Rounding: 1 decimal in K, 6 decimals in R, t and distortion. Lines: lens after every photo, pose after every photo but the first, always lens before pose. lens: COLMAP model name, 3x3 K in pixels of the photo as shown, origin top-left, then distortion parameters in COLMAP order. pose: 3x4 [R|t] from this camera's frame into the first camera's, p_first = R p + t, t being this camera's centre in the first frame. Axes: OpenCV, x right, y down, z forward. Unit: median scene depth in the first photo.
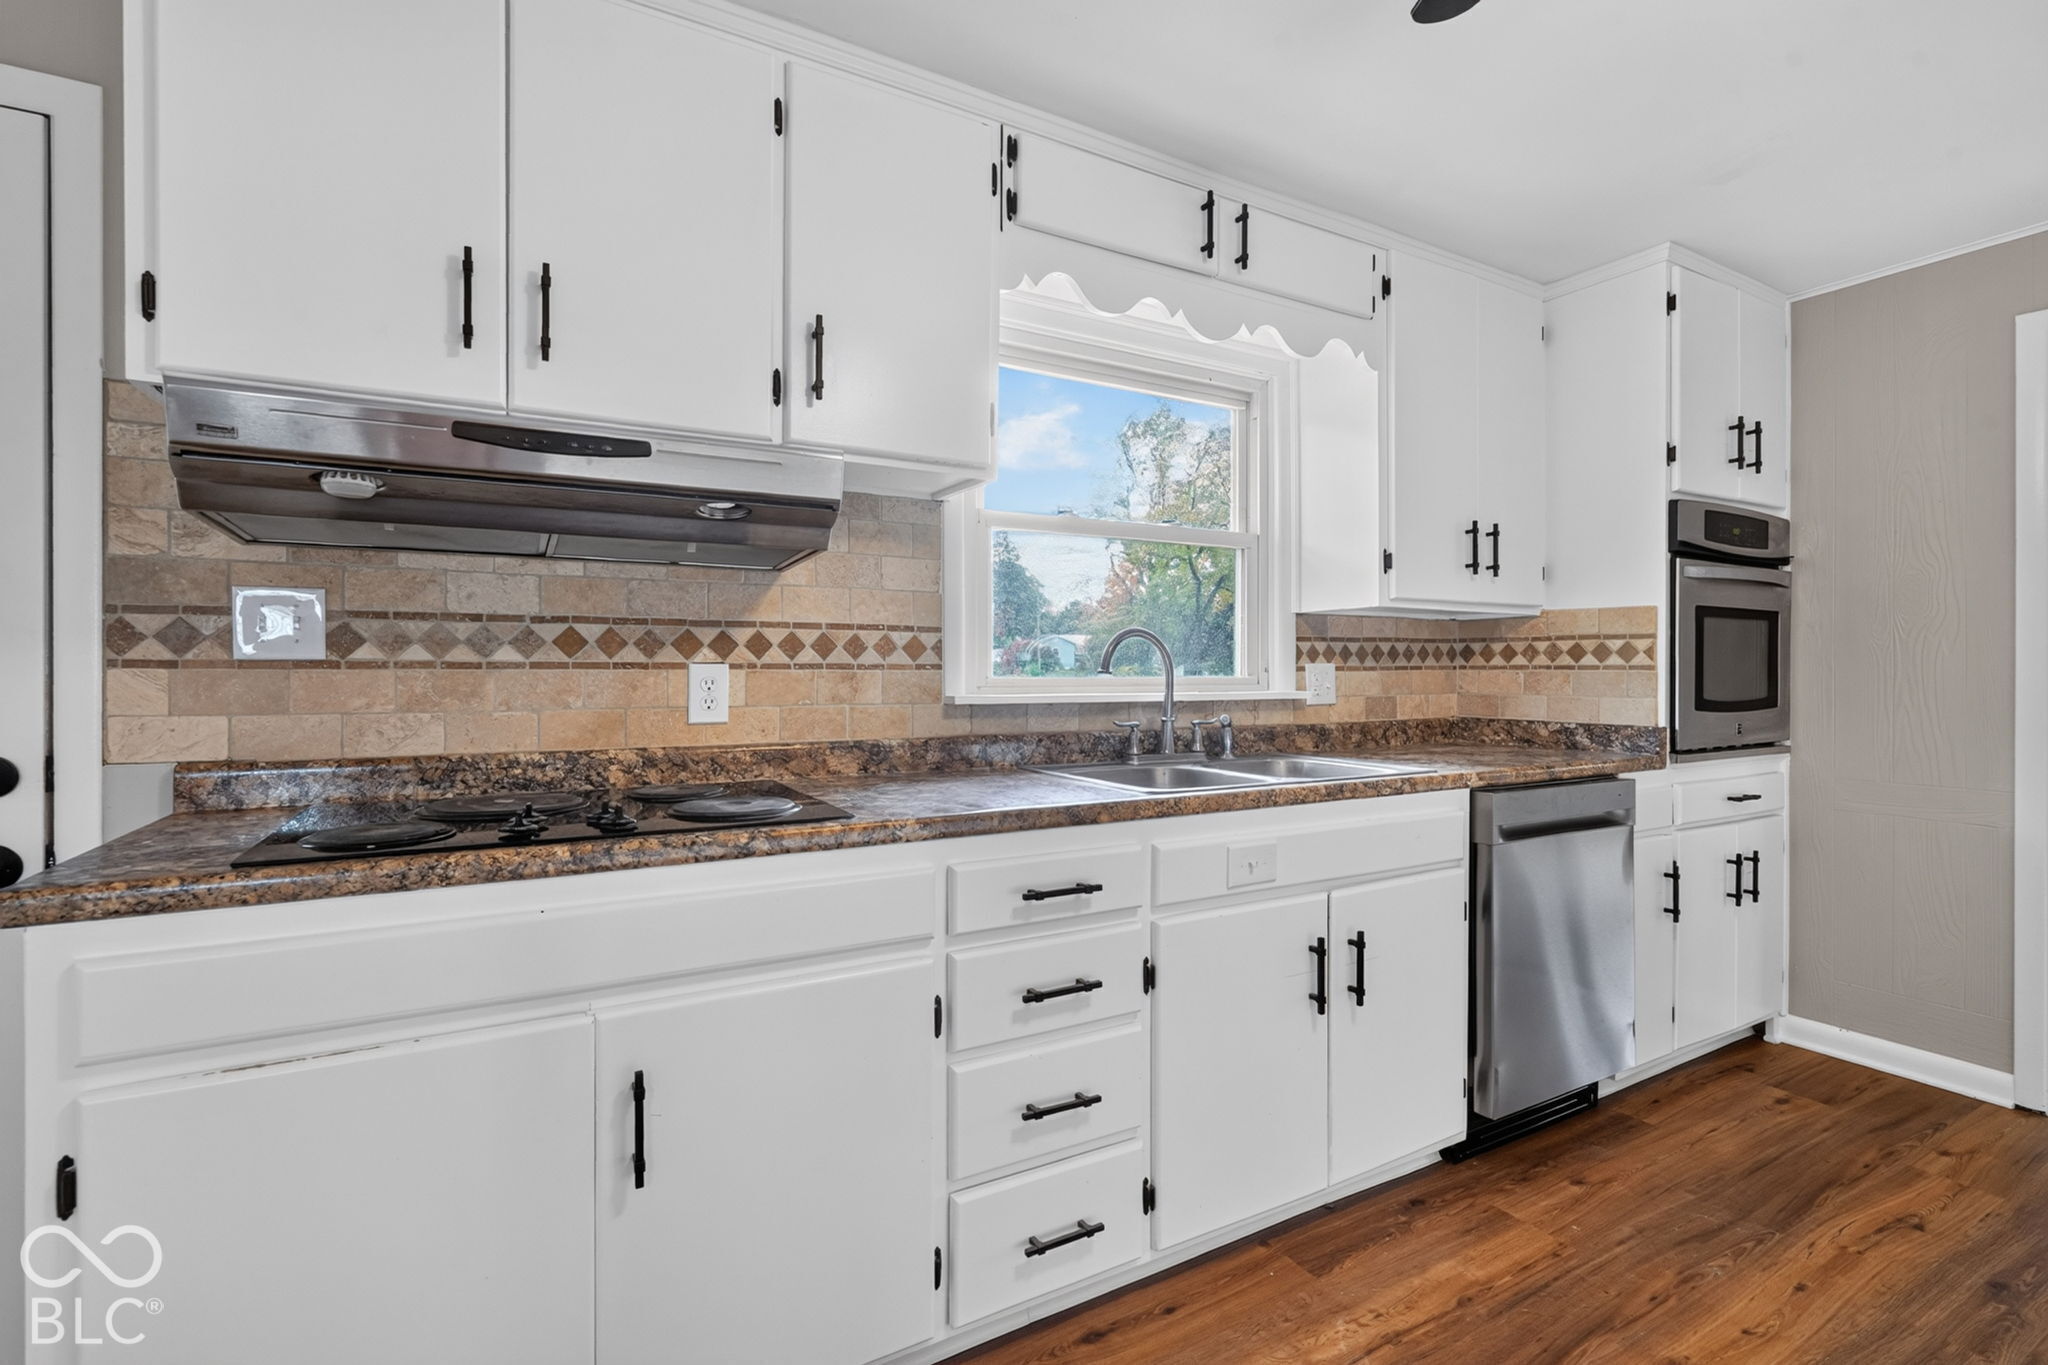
lens RADIAL K [[935.2, 0, 1028.9], [0, 935.2, 671.3], [0, 0, 1]] dist [-0.001760, 0.000298]
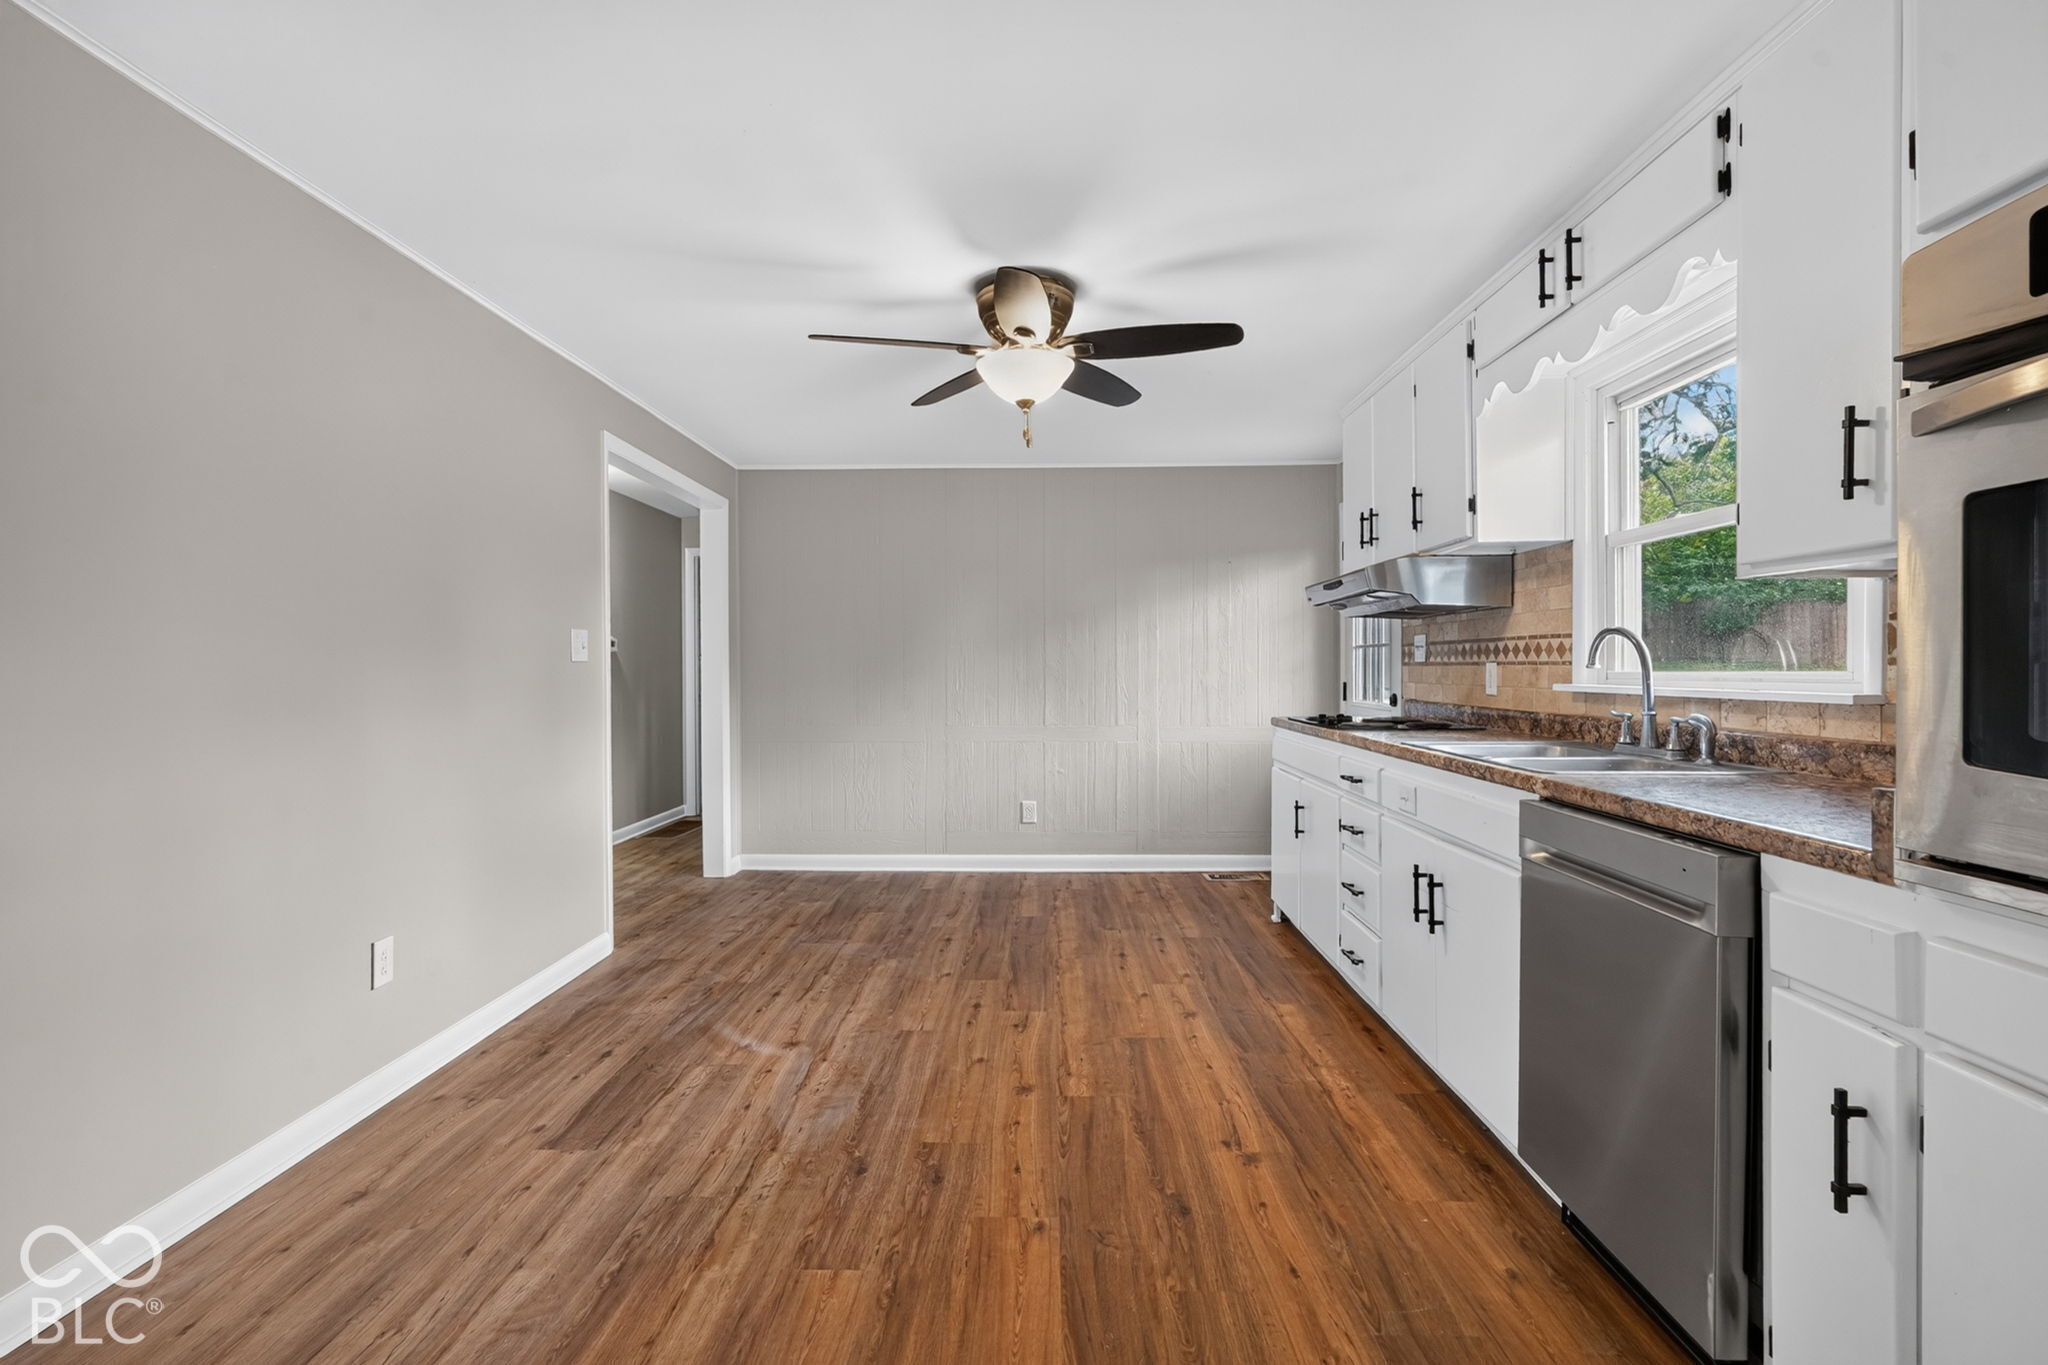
lens RADIAL K [[940.8, 0, 1017.8], [0, 940.8, 672.7], [0, 0, 1]] dist [-0.038295, -0.000067]
pose [[-0.521177, 0.005256, -0.853433, 1.541960], [0.000524, 0.999983, 0.005838, 0.001305], [0.853449, 0.002595, -0.521170, 1.062945]]
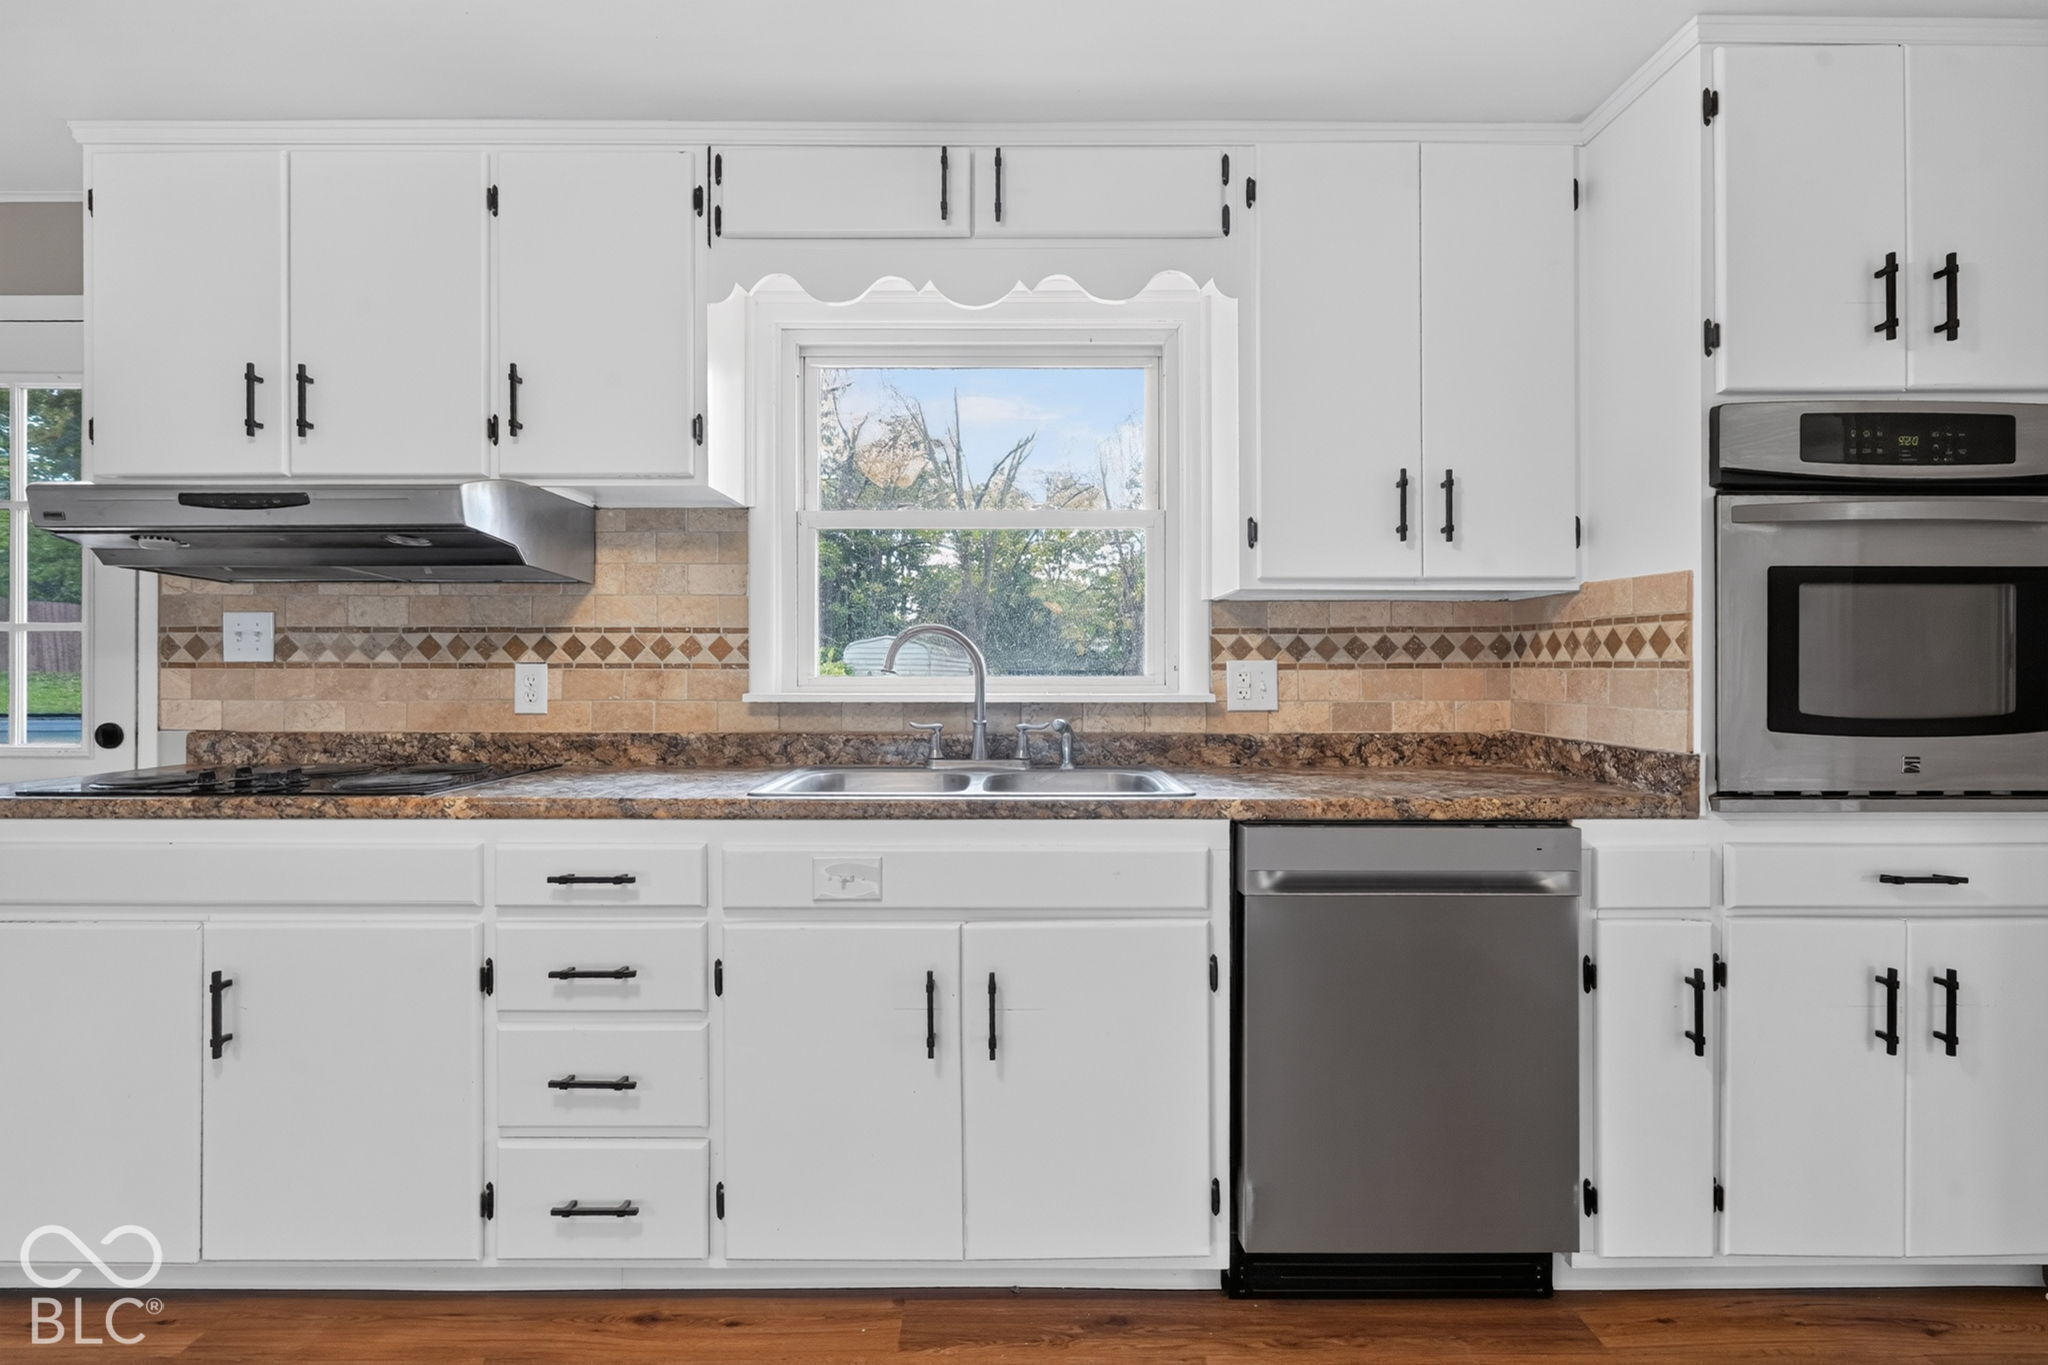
lens RADIAL K [[962.1, 0, 1015.8], [0, 962.1, 667.5], [0, 0, 1]] dist [-0.001238, 0.000439]
pose [[0.869771, -0.001636, -0.493452, 0.734731], [0.000052, 0.999995, -0.003223, 0.000564], [0.493455, 0.002778, 0.869767, 0.218610]]
